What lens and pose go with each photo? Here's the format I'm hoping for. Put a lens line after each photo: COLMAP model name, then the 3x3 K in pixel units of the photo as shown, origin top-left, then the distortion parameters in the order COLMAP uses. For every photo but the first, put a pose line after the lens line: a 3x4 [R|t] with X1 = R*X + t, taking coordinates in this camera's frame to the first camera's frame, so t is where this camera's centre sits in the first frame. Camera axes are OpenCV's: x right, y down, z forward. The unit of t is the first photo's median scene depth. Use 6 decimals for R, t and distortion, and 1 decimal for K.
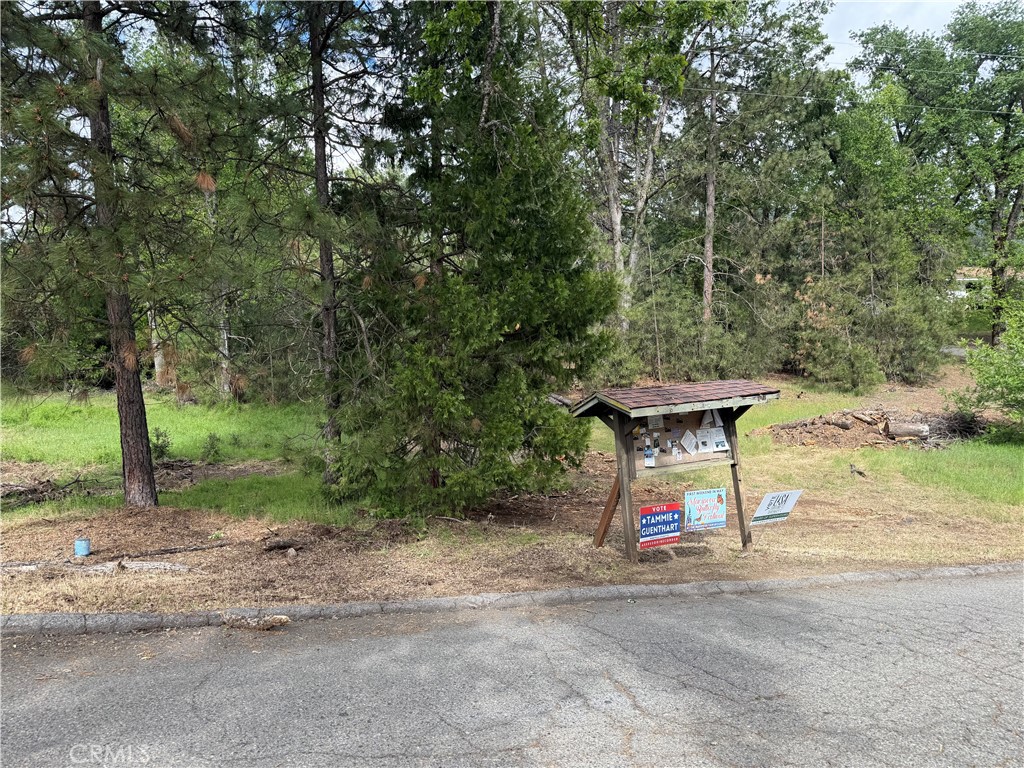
lens RADIAL K [[701.2, 0, 509.3], [0, 701.2, 389.9], [0, 0, 1]] dist [0.041884, -0.052425]
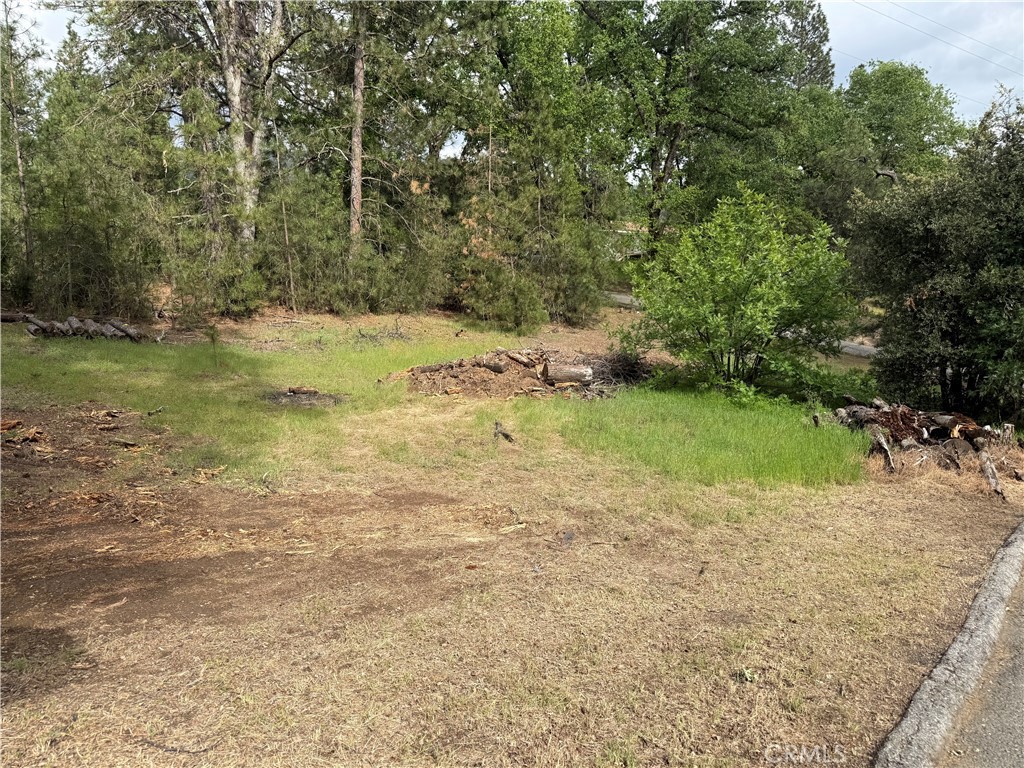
lens RADIAL K [[701.2, 0, 509.3], [0, 701.2, 389.9], [0, 0, 1]] dist [0.041884, -0.052425]
pose [[0.909125, -0.005258, 0.416491, 0.114046], [-0.026670, 0.997134, 0.070804, 0.013555], [-0.415670, -0.075477, 0.906379, 0.204069]]
